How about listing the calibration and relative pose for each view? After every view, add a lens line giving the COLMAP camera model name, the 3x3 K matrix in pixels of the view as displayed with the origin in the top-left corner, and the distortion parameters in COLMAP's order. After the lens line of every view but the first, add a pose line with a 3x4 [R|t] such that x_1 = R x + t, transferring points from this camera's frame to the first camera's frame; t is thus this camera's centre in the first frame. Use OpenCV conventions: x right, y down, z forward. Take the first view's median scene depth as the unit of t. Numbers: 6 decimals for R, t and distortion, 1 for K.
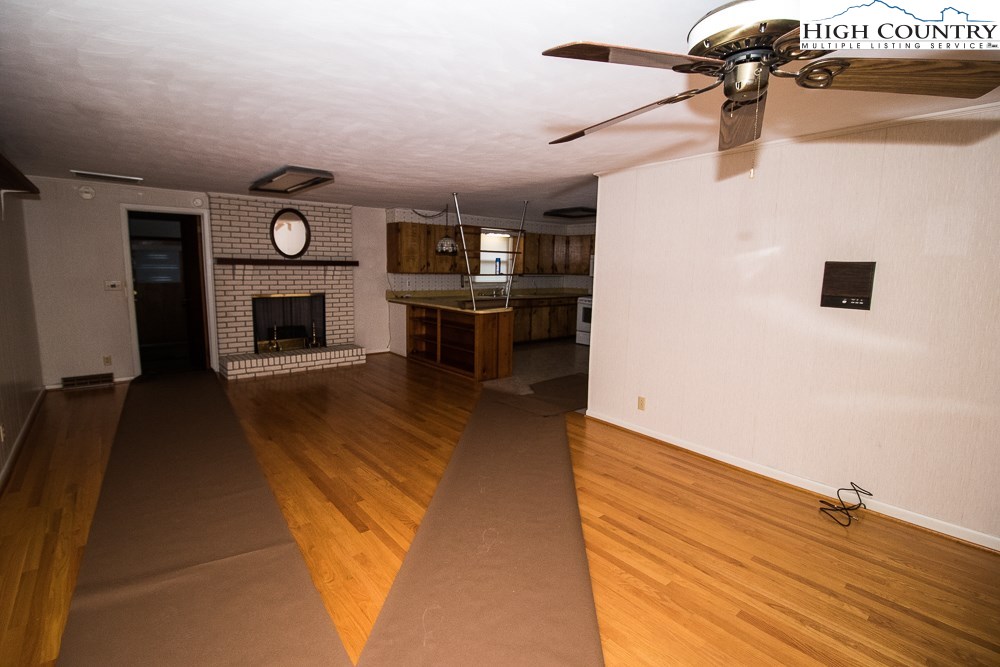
lens RADIAL K [[467.0, 0, 487.6], [0, 467.0, 327.6], [0, 0, 1]] dist [0.003791, -0.014605]
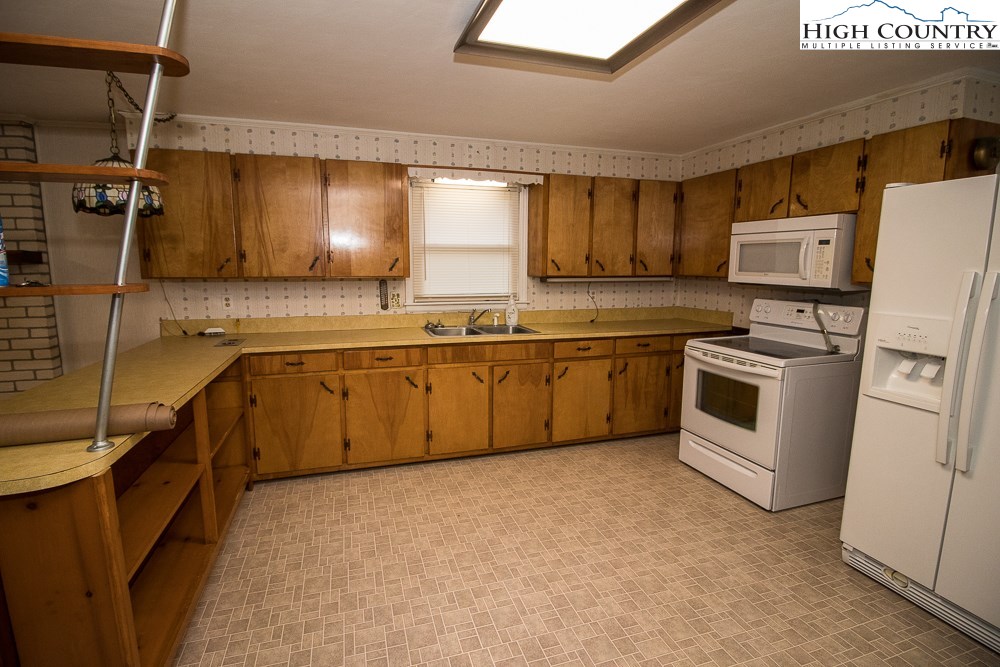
lens RADIAL K [[467.0, 0, 487.6], [0, 467.0, 327.6], [0, 0, 1]] dist [0.003791, -0.014605]
pose [[0.926918, 0.040667, -0.373055, 0.254066], [-0.037656, 0.999173, 0.015358, -0.102318], [0.373371, -0.000188, 0.927682, 0.817336]]
